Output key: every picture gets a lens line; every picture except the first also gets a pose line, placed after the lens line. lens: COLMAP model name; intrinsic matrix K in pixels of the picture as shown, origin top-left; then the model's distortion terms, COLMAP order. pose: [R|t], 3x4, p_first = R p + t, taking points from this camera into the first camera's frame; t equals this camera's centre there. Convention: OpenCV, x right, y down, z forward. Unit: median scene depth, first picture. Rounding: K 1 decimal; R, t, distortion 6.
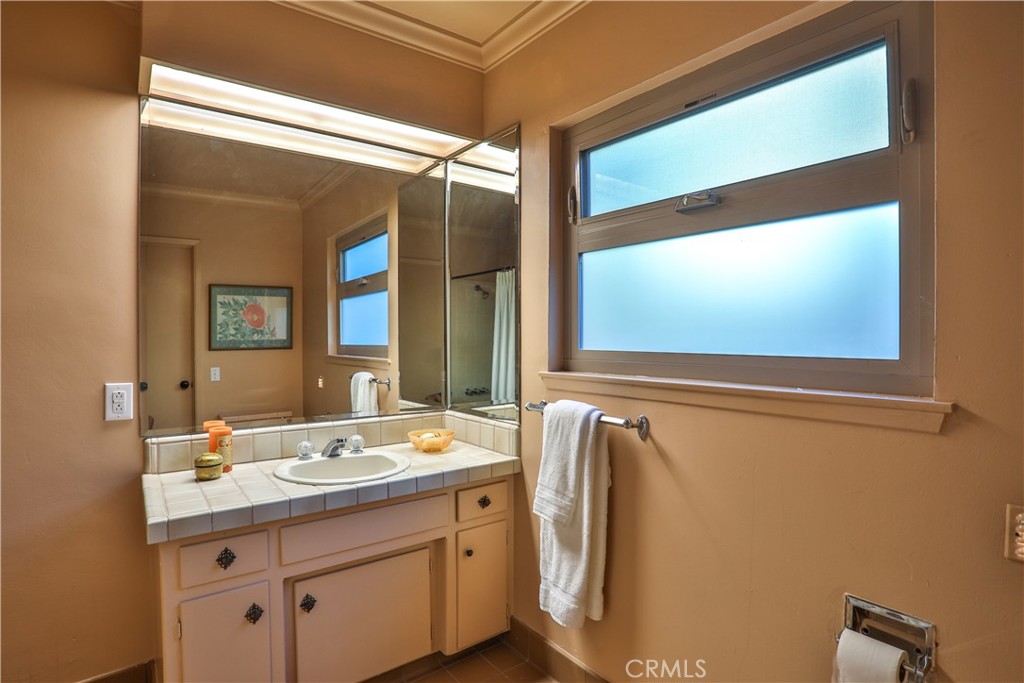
lens RADIAL K [[525.3, 0, 509.4], [0, 525.3, 340.0], [0, 0, 1]] dist [-0.078841, 0.031191]
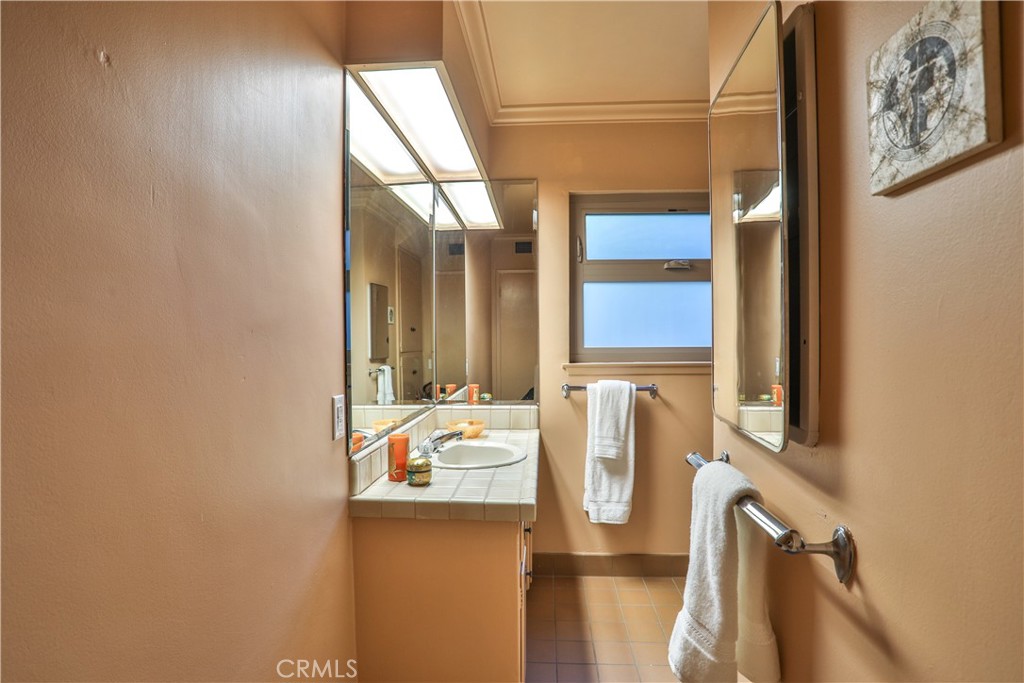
lens RADIAL K [[525.3, 0, 509.4], [0, 525.3, 340.0], [0, 0, 1]] dist [-0.078841, 0.031191]
pose [[0.645512, -0.003862, 0.763741, -1.268535], [0.011496, 0.999923, -0.004660, 0.001923], [-0.763664, 0.011788, 0.645506, 0.227959]]
